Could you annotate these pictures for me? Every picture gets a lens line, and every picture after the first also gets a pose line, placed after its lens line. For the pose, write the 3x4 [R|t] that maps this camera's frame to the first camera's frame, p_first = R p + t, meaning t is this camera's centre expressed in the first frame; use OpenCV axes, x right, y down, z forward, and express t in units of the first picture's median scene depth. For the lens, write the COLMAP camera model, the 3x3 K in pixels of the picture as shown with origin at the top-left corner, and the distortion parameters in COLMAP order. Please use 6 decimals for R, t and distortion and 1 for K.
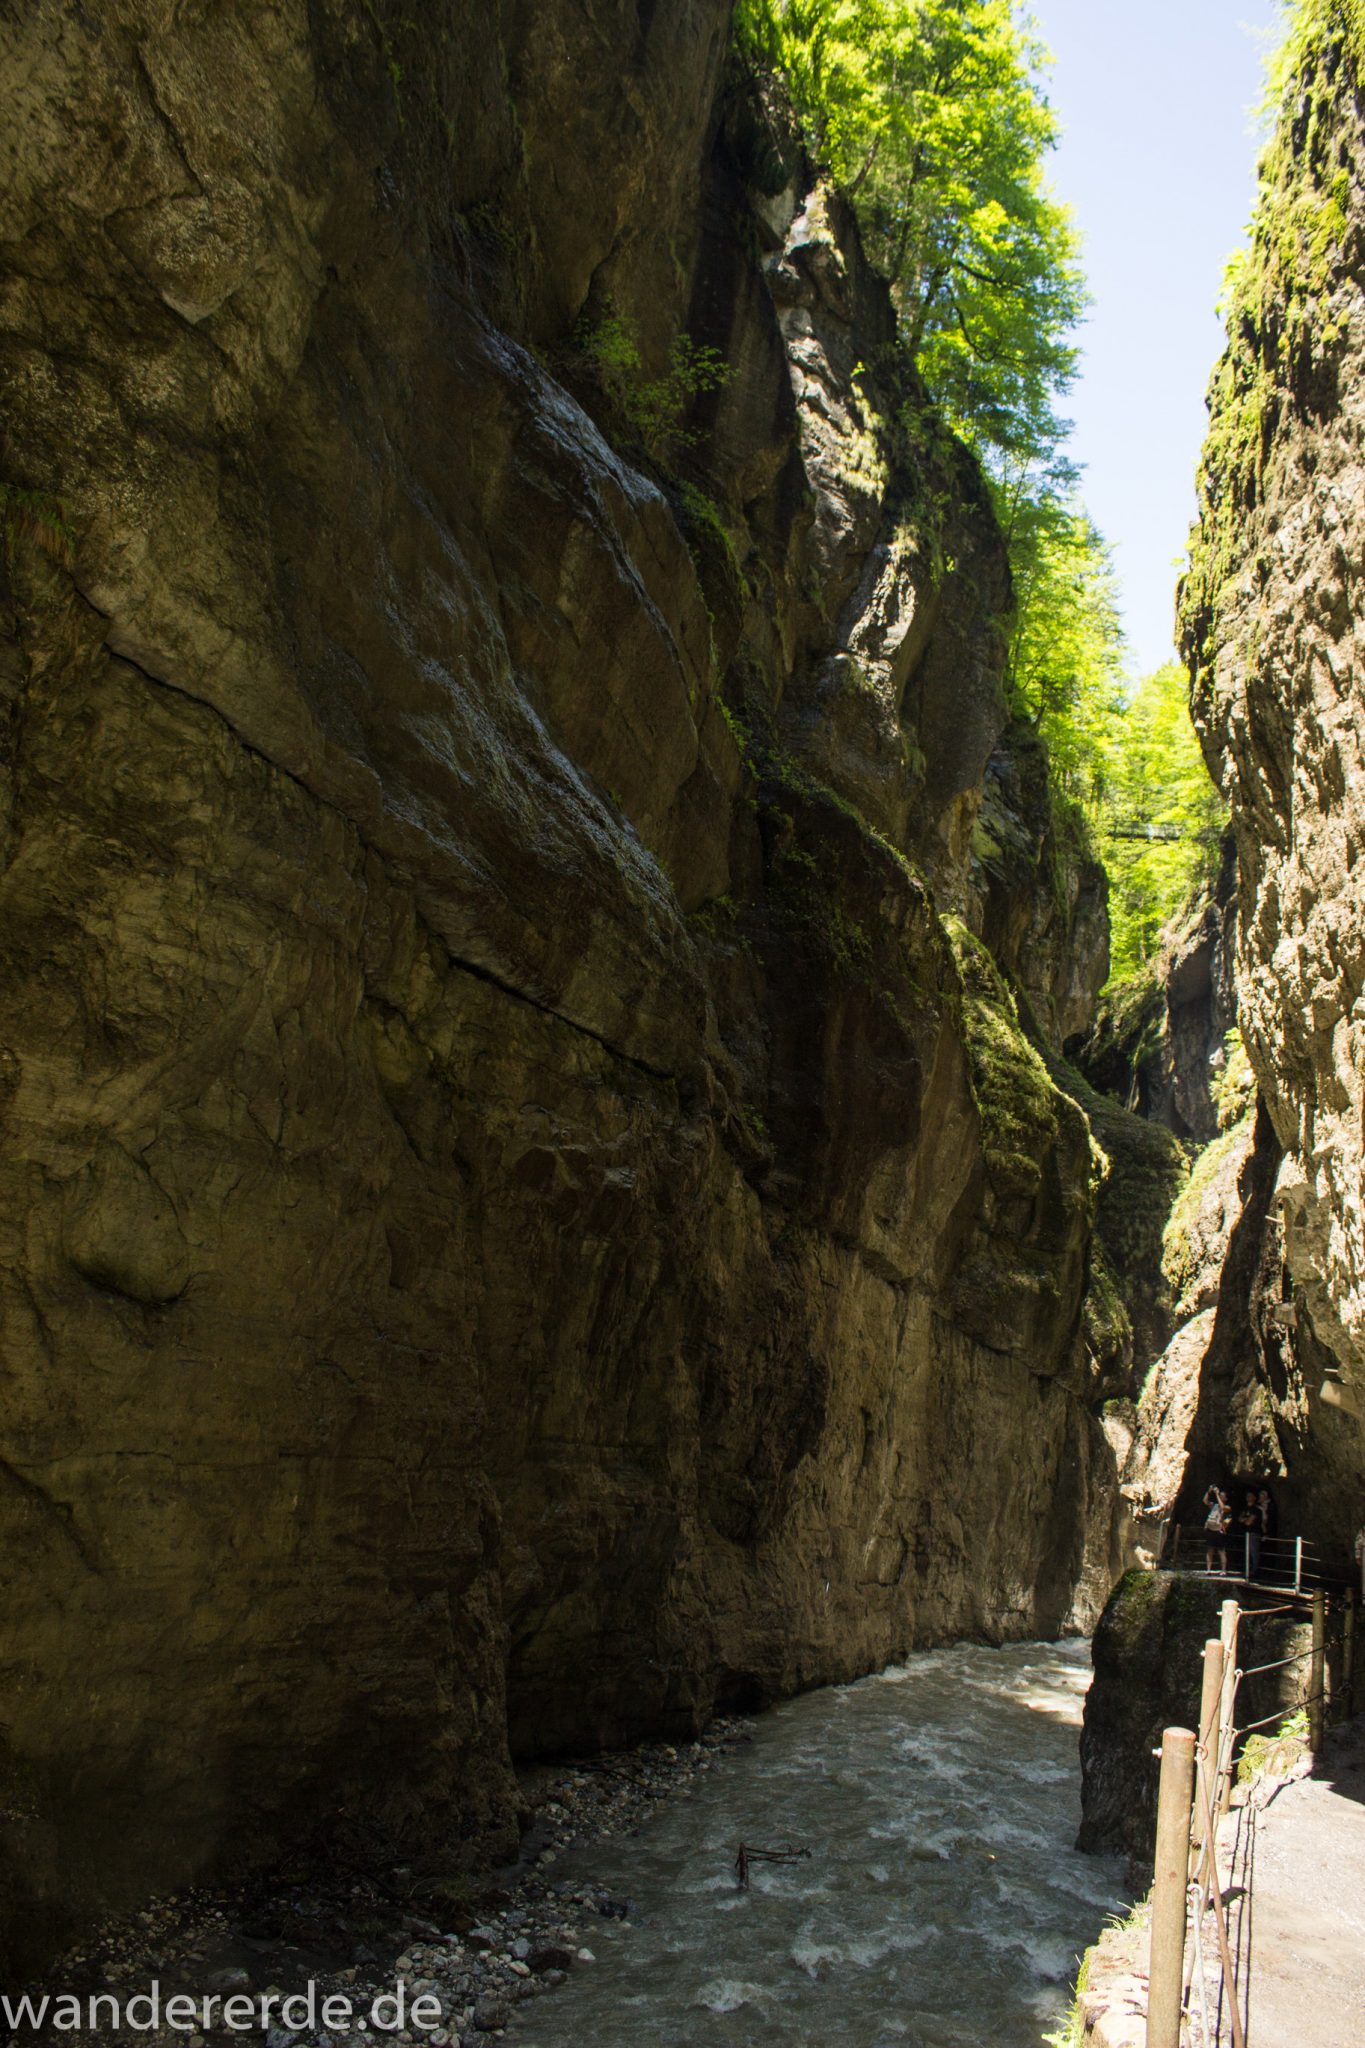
lens RADIAL K [[1696.1, 0, 678.0], [0, 1696.1, 1065.0], [0, 0, 1]] dist [-0.163472, 0.138063]
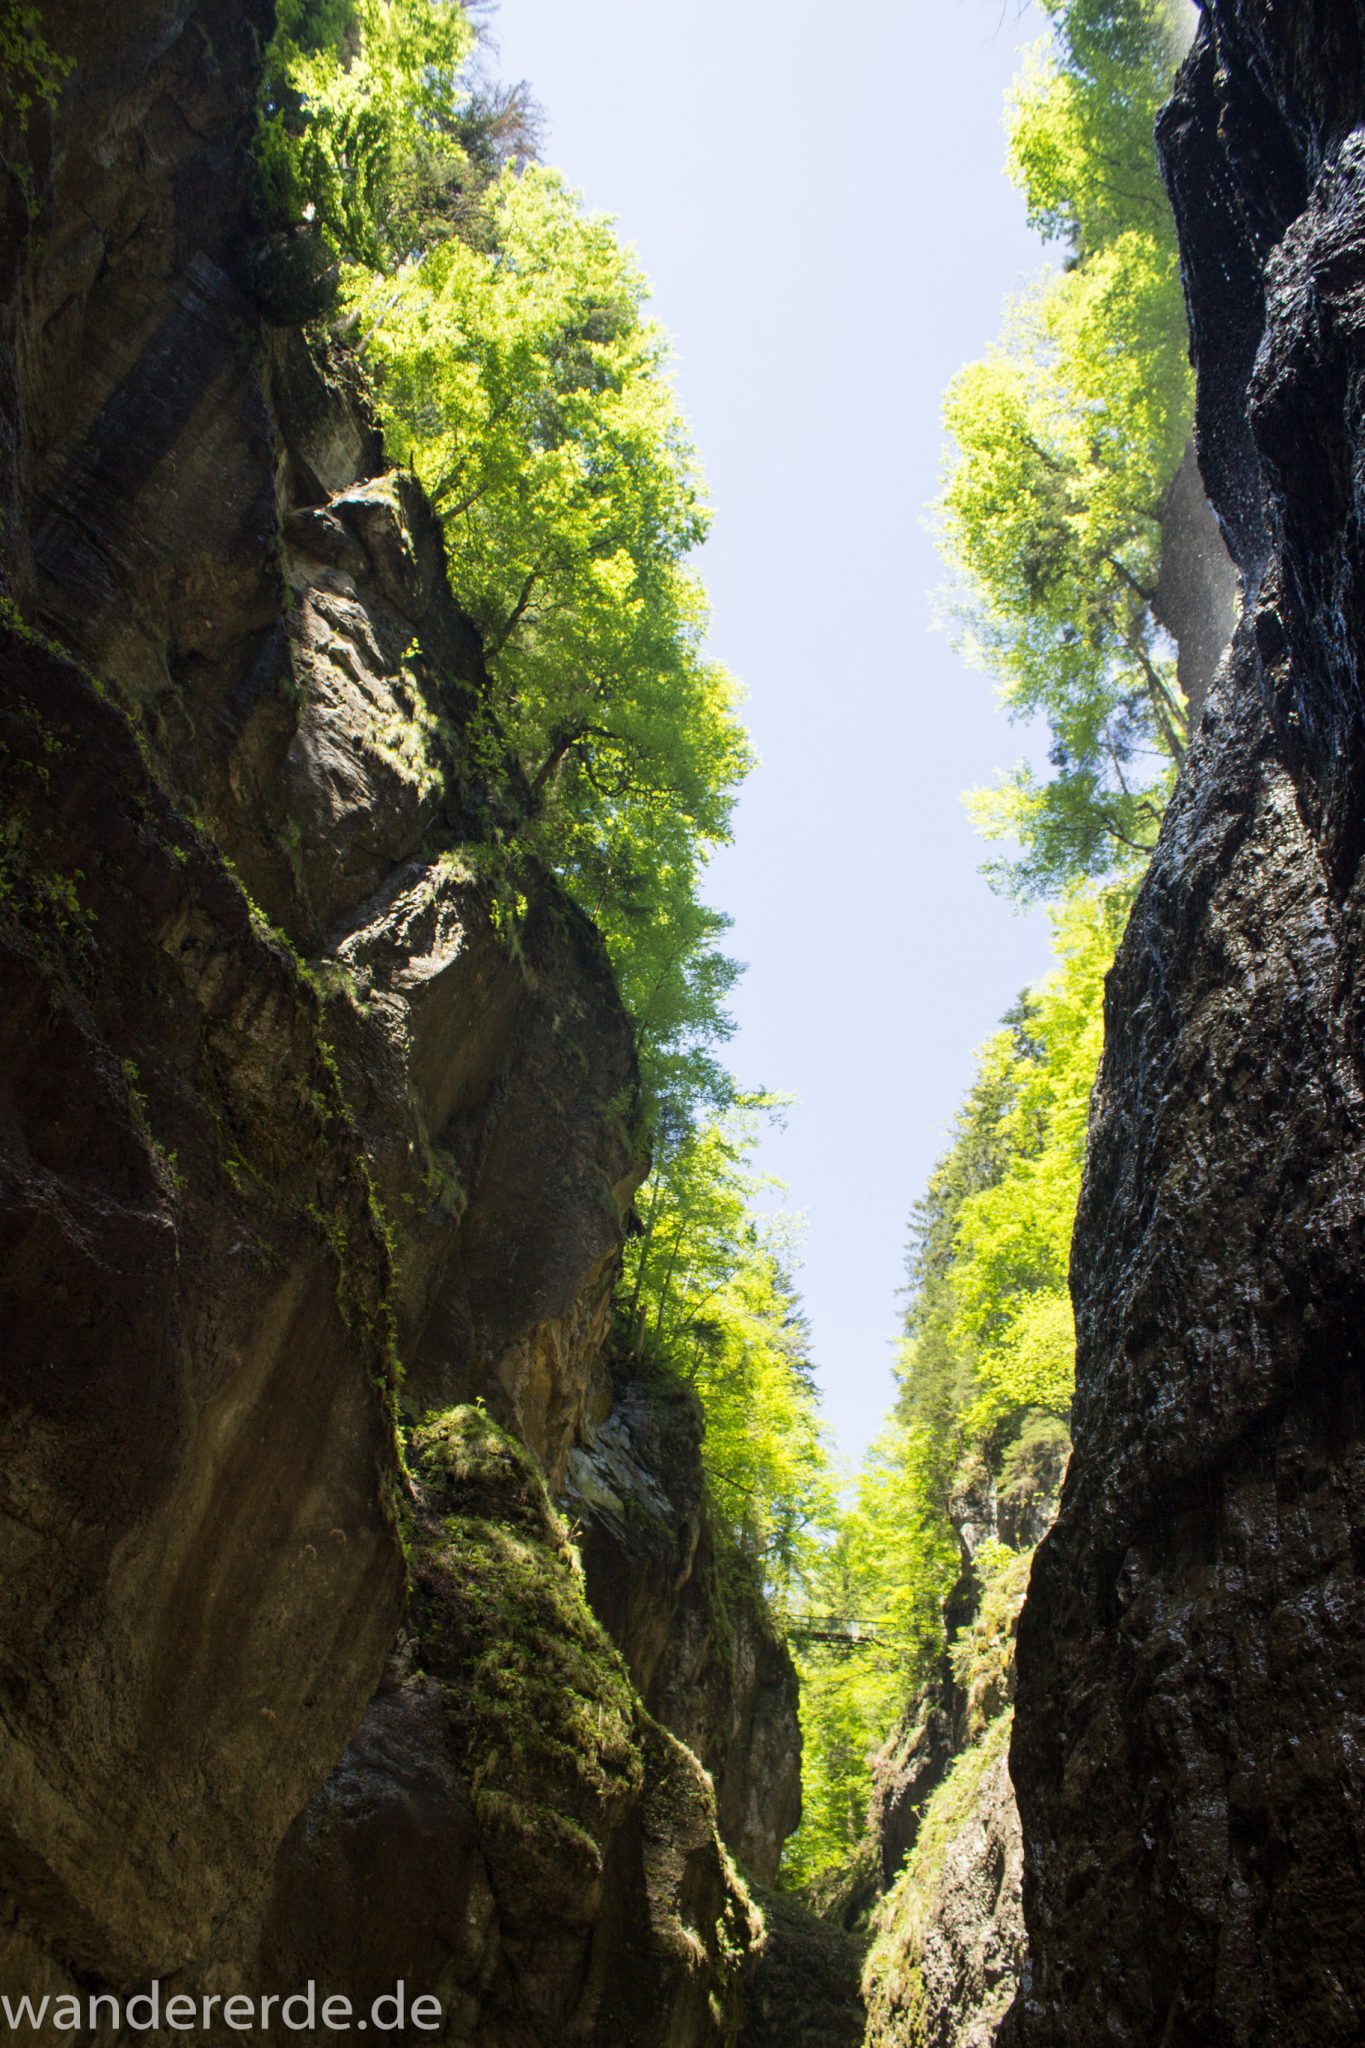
lens RADIAL K [[1696.1, 0, 679.2], [0, 1696.1, 1050.5], [0, 0, 1]] dist [-0.163472, 0.138063]
pose [[0.985083, 0.108063, 0.133916, 0.144120], [-0.016964, 0.835418, -0.549353, 0.119489], [-0.171241, 0.538886, 0.824790, 0.475759]]
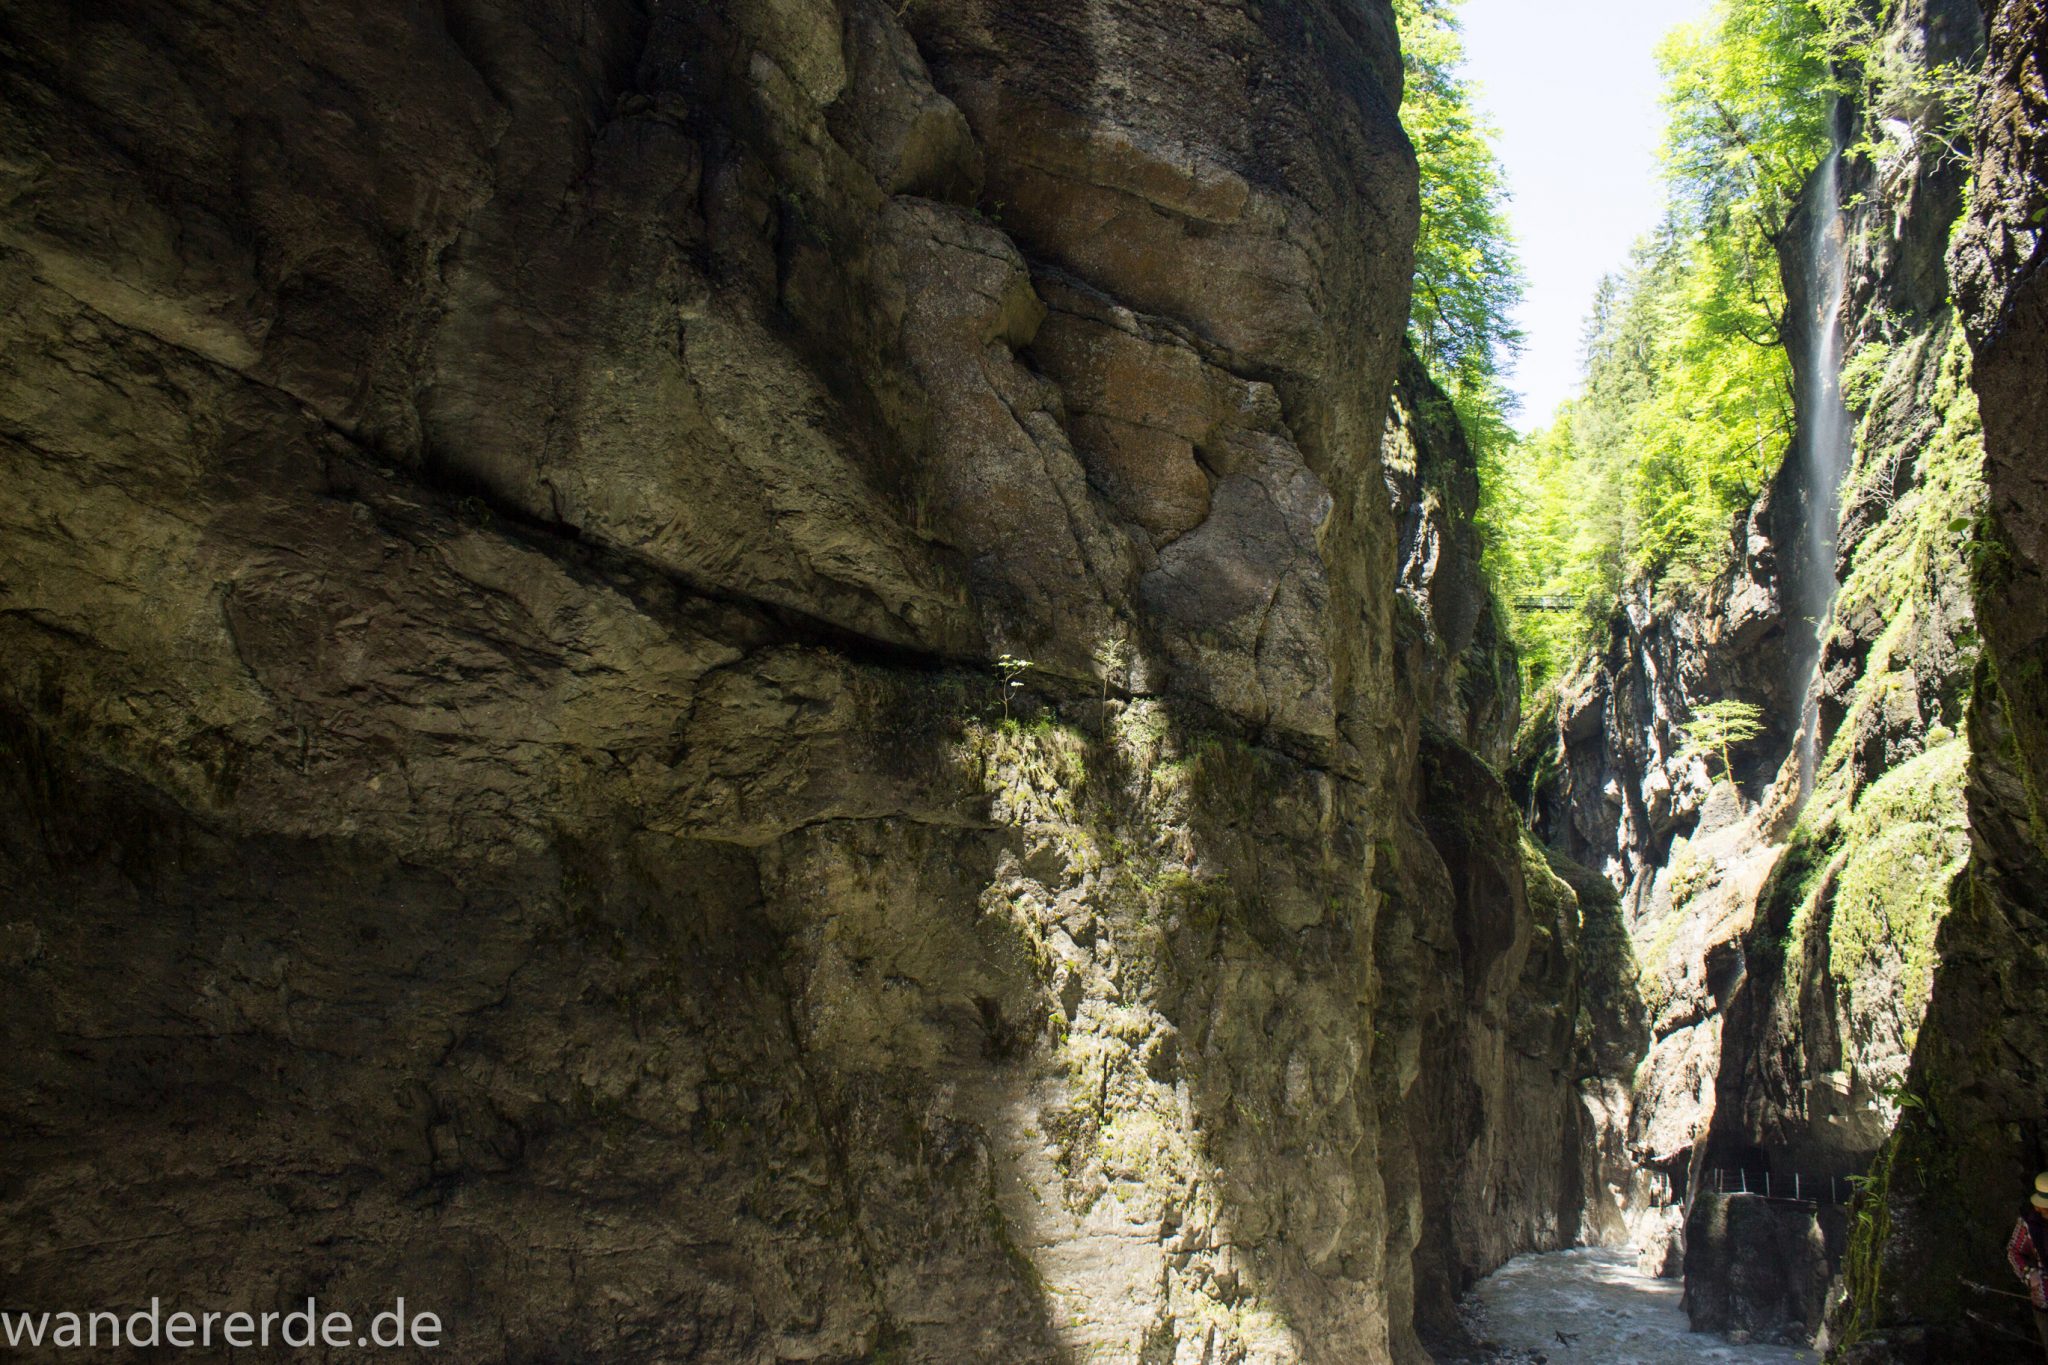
lens RADIAL K [[1696.1, 0, 1013.0], [0, 1696.1, 701.2], [0, 0, 1]] dist [-0.163472, 0.138063]
pose [[0.998558, -0.052233, 0.012389, -0.256413], [0.052417, 0.998513, -0.014980, -0.140092], [-0.011588, 0.015608, 0.999811, -0.452640]]
